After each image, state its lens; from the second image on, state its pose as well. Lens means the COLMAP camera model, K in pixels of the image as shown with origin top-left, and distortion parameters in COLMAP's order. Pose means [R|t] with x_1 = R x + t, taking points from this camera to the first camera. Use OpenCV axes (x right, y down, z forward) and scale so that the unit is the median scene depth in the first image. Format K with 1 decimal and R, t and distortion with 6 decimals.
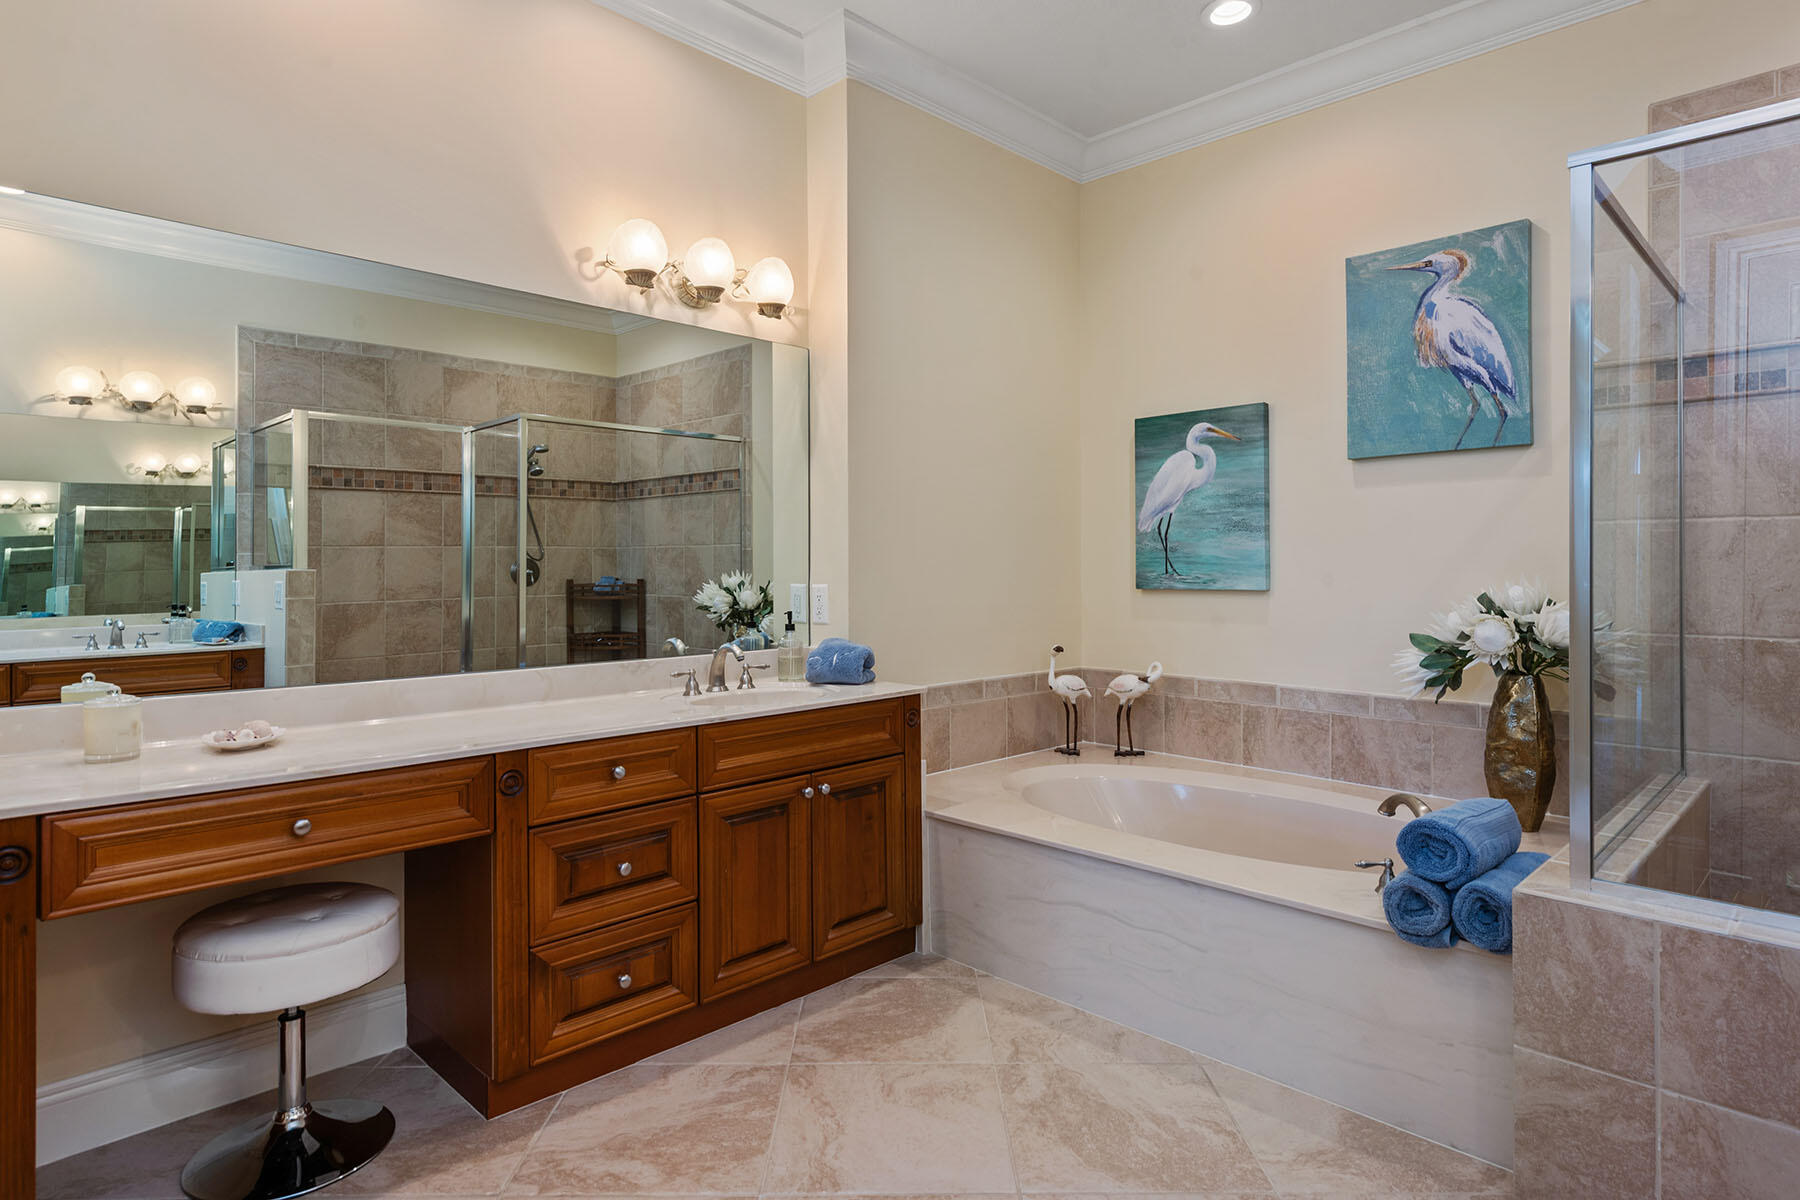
lens RADIAL K [[1000.9, 0, 900.2], [0, 1000.9, 567.3], [0, 0, 1]] dist [0.025856, -0.000756]
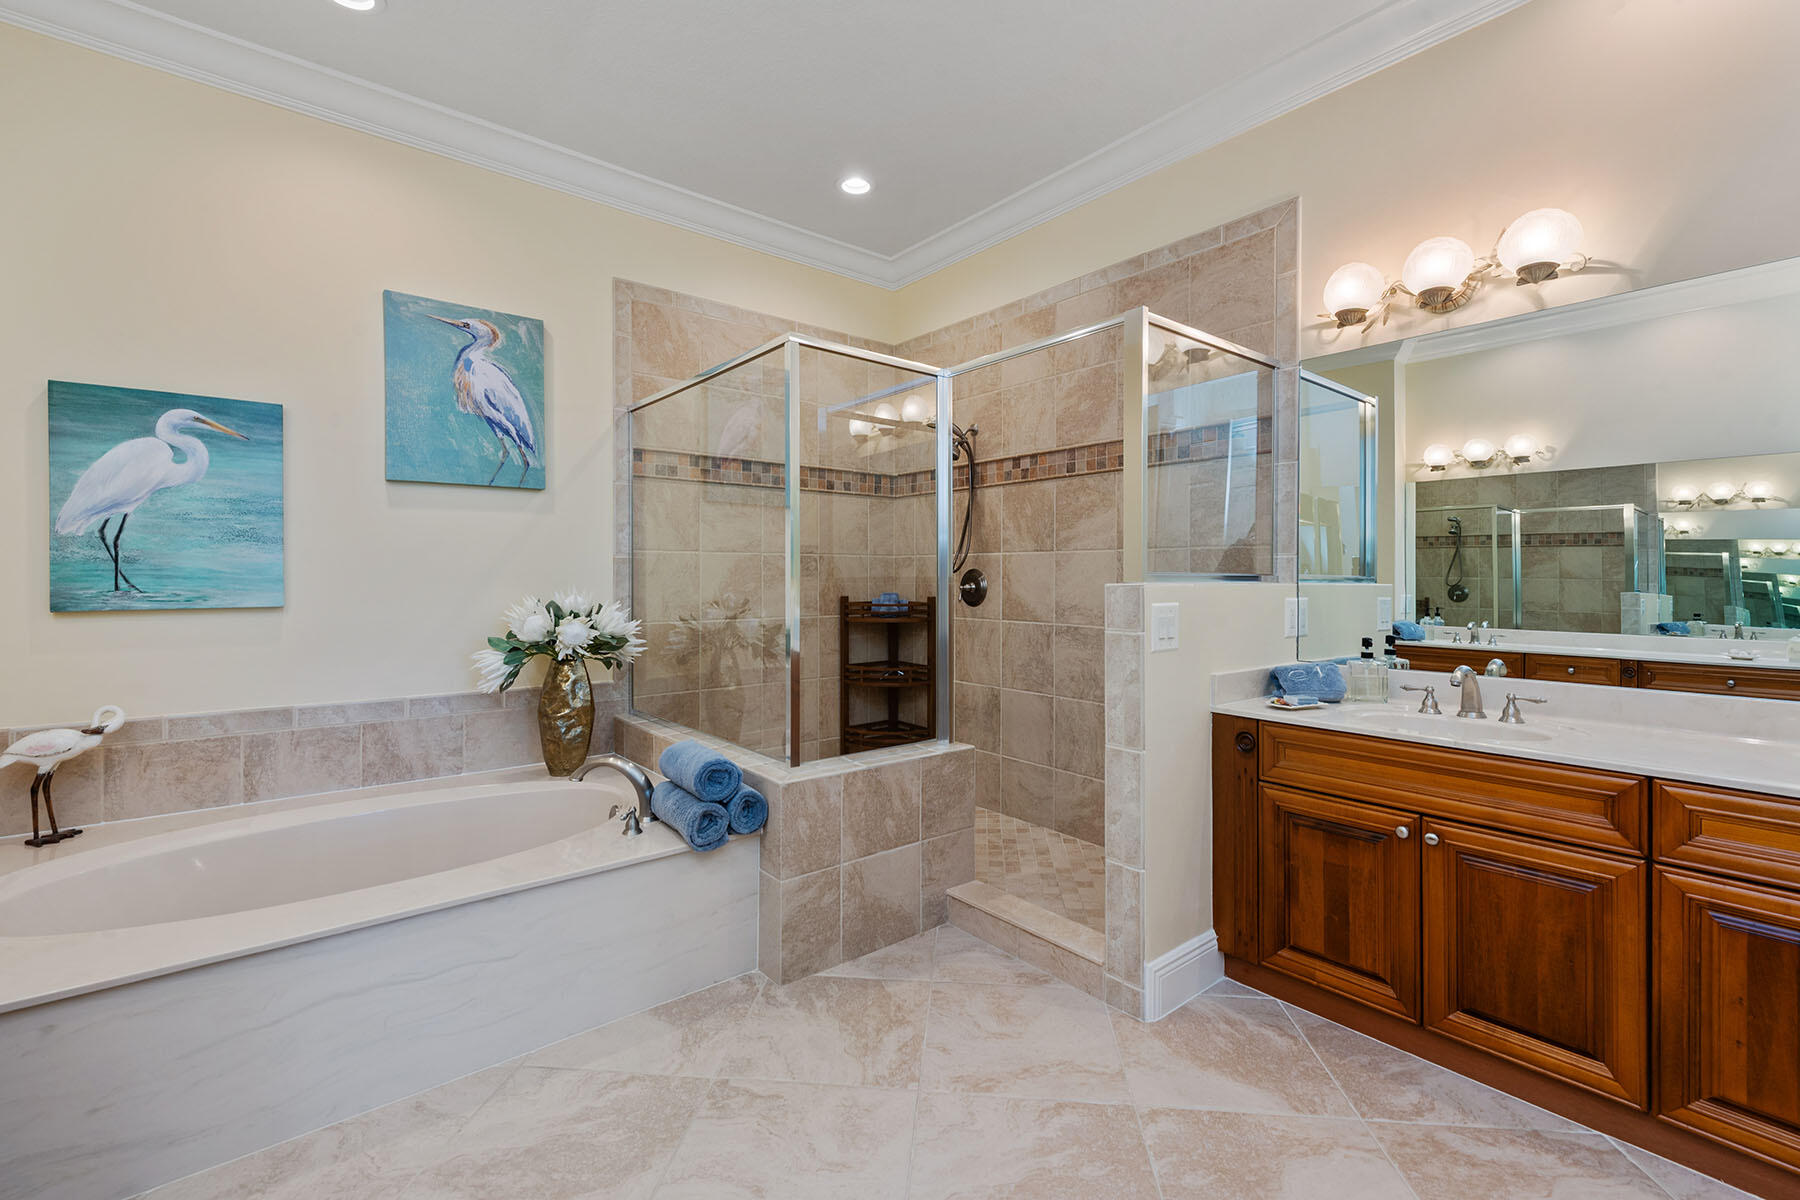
lens RADIAL K [[778.1, 0, 899.7], [0, 778.1, 585.0], [0, 0, 1]] dist [0.016526, -0.000107]
pose [[0.109660, -0.005425, 0.993954, -0.312533], [0.004104, 0.999979, 0.005005, 0.001503], [-0.993961, 0.003530, 0.109680, 0.366970]]
